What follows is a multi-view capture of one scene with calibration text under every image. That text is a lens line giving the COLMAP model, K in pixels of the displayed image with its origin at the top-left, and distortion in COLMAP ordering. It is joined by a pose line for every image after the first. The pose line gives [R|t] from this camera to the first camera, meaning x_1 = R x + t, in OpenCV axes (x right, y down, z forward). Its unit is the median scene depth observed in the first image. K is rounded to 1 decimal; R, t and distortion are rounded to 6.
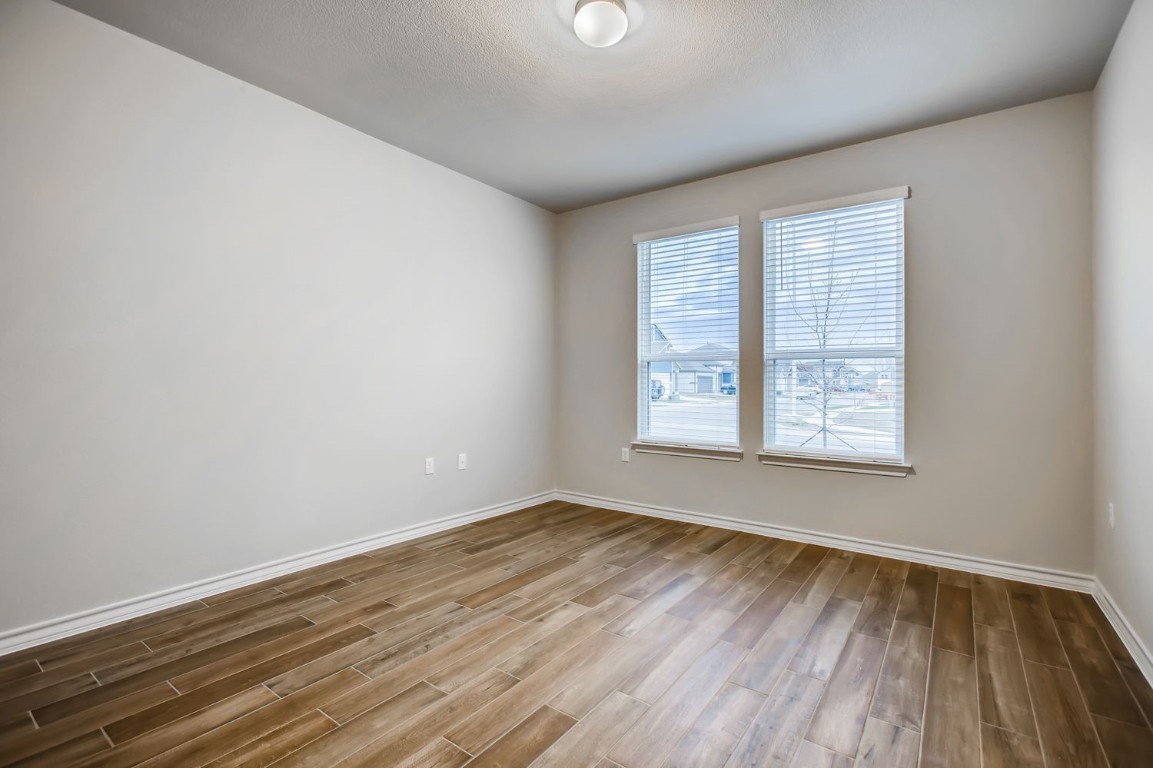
lens RADIAL K [[547.5, 0, 574.3], [0, 547.5, 382.2], [0, 0, 1]] dist [-0.009013, -0.000170]
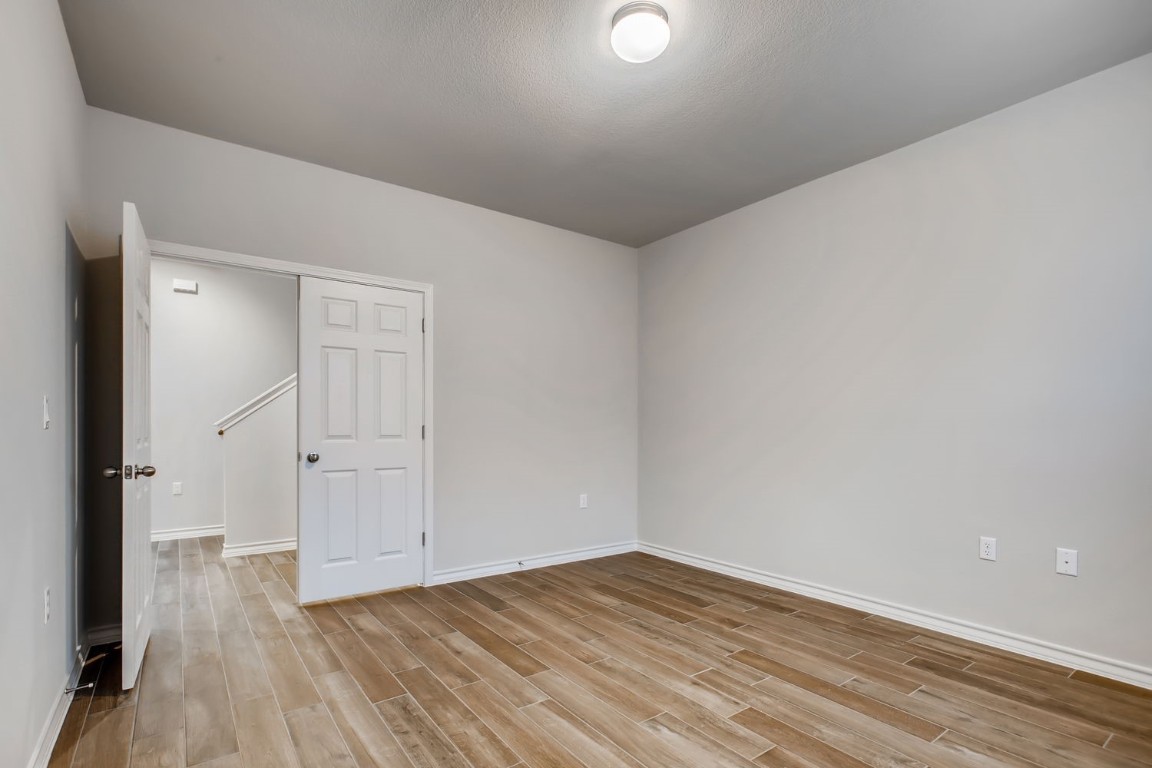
lens RADIAL K [[547.1, 0, 559.2], [0, 547.1, 423.6], [0, 0, 1]] dist [-0.009013, -0.000170]
pose [[-0.334363, -0.009238, -0.942399, 0.828527], [-0.007616, 0.999946, -0.007100, 0.001904], [0.942414, 0.004804, -0.334415, 1.010578]]
